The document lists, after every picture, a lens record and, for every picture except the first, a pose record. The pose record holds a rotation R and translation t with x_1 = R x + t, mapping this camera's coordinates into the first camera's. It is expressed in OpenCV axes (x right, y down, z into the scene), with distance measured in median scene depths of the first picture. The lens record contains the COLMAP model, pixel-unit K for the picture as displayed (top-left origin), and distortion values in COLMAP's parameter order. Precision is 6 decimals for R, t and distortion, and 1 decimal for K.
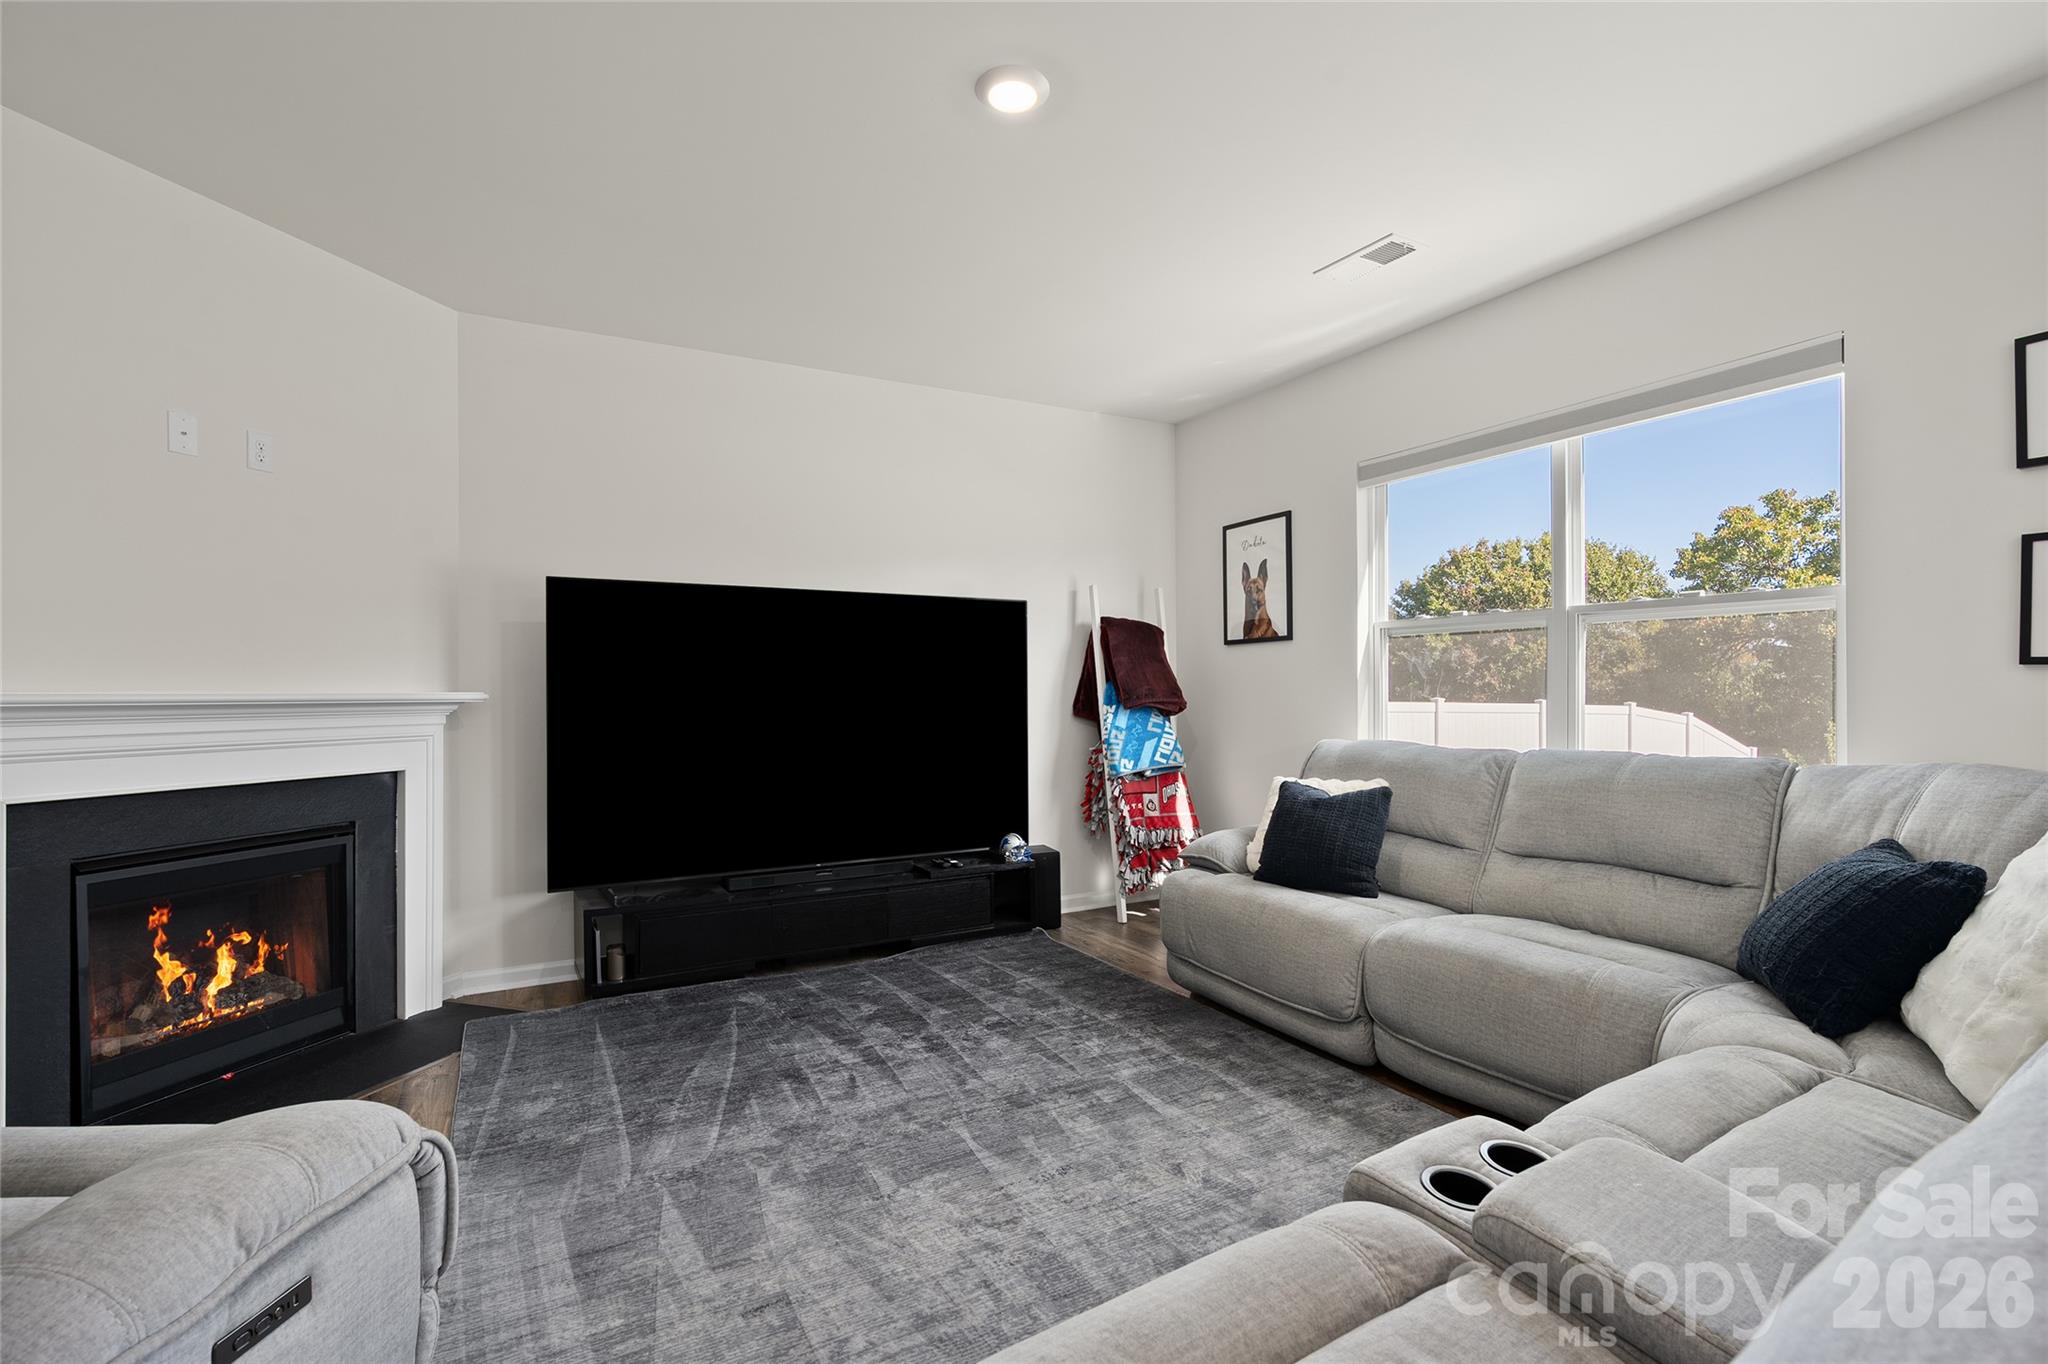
lens RADIAL K [[898.7, 0, 1018.6], [0, 898.7, 686.8], [0, 0, 1]] dist [-0.004377, 0.000480]
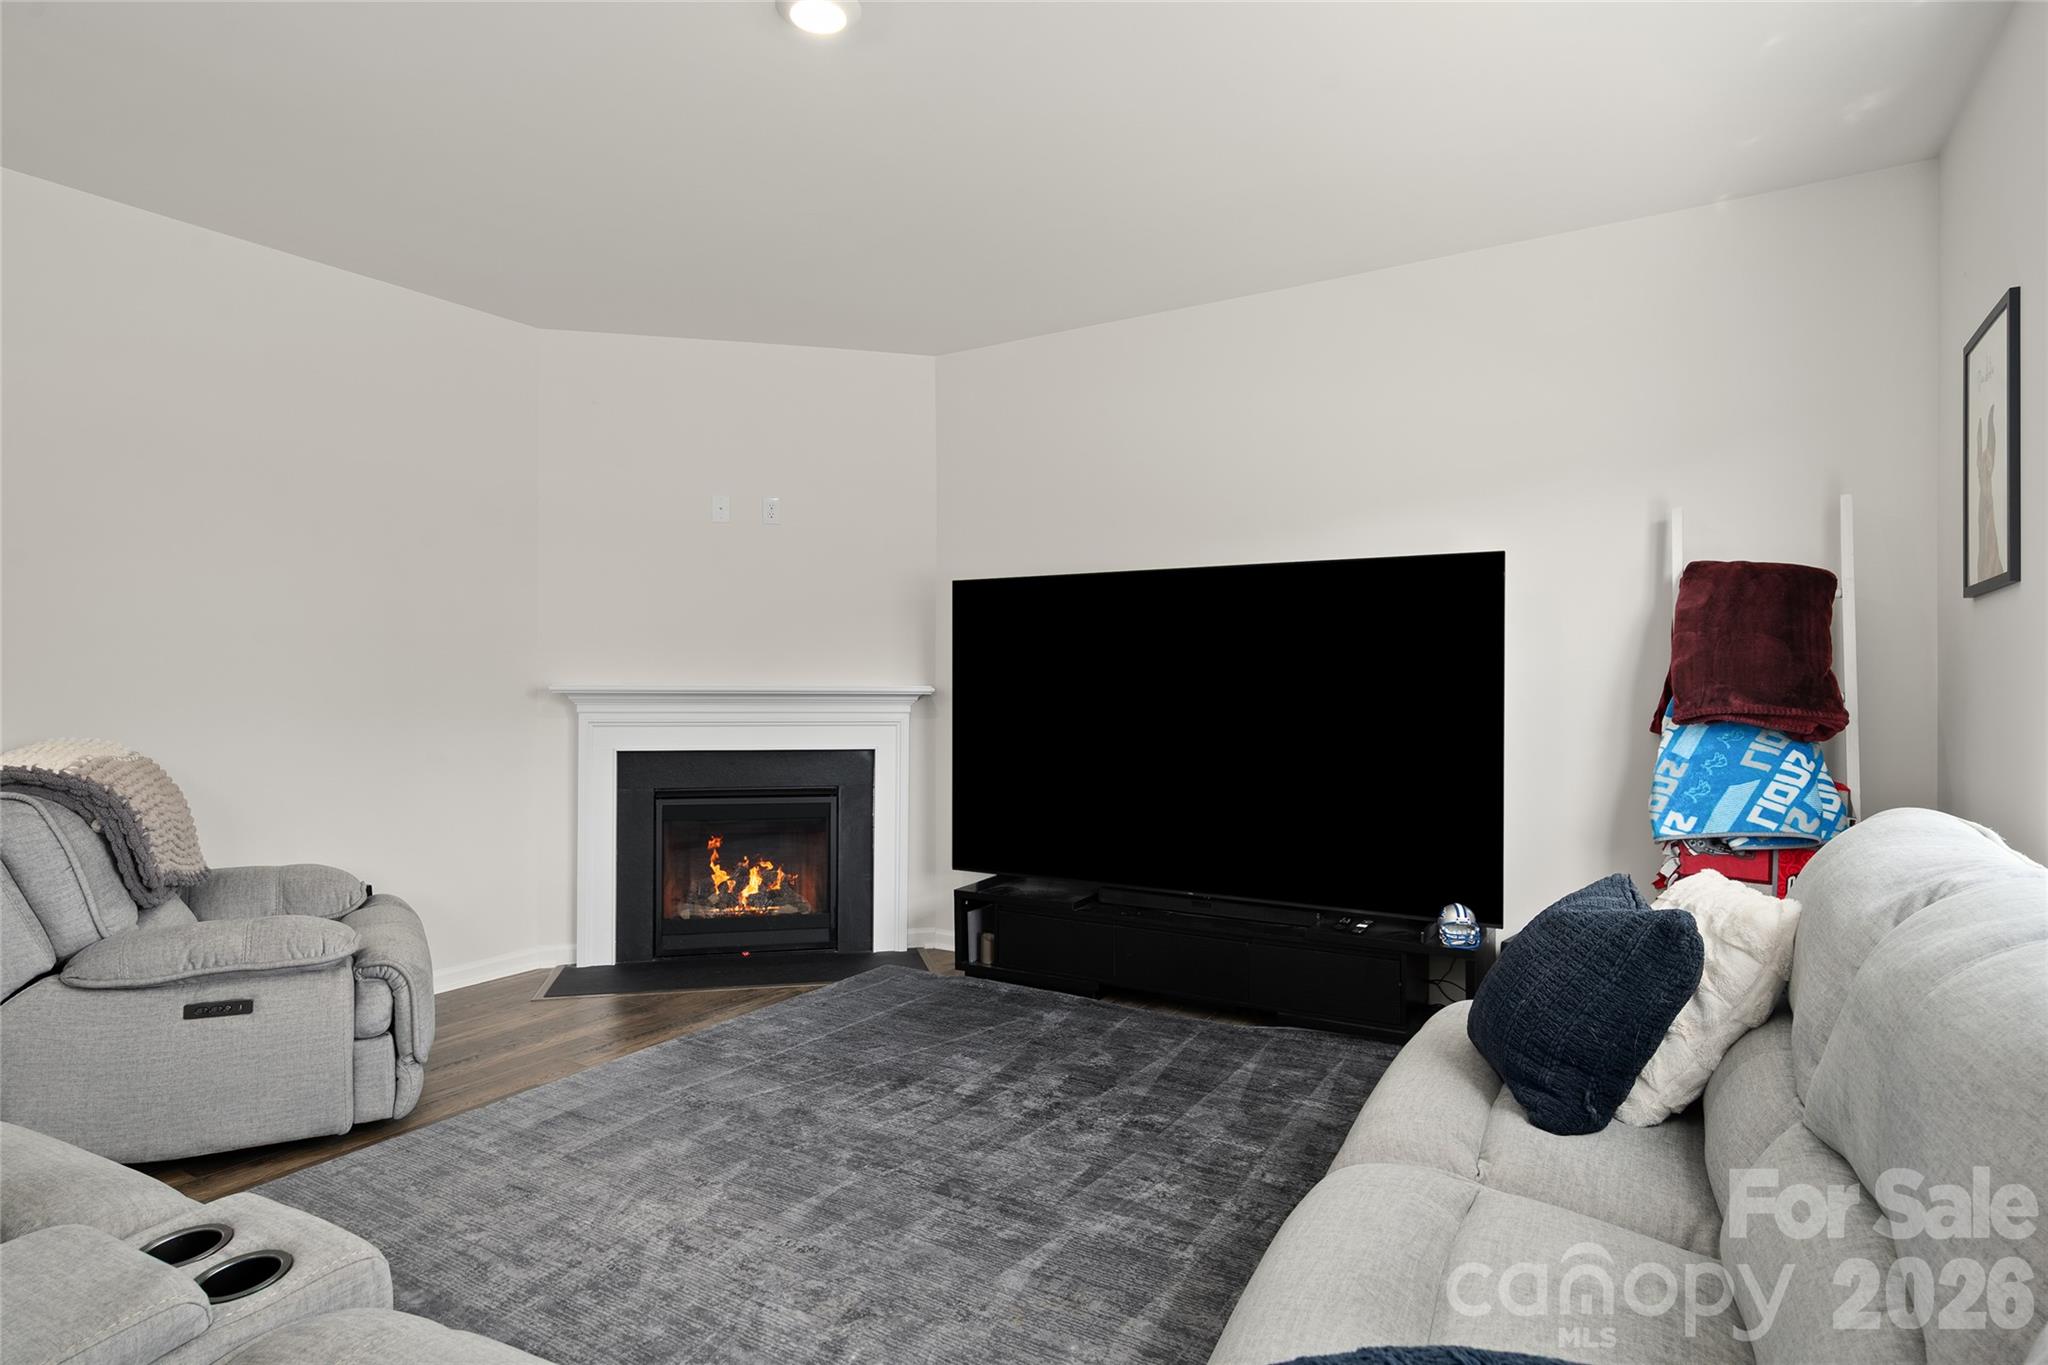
lens RADIAL K [[1082.0, 0, 1074.4], [0, 1082.0, 683.1], [0, 0, 1]] dist [-0.005801, -0.000294]
pose [[0.522684, 0.004811, -0.852513, 0.710404], [-0.002674, 0.999988, 0.004004, -0.004015], [0.852522, 0.000187, 0.522691, 0.455859]]
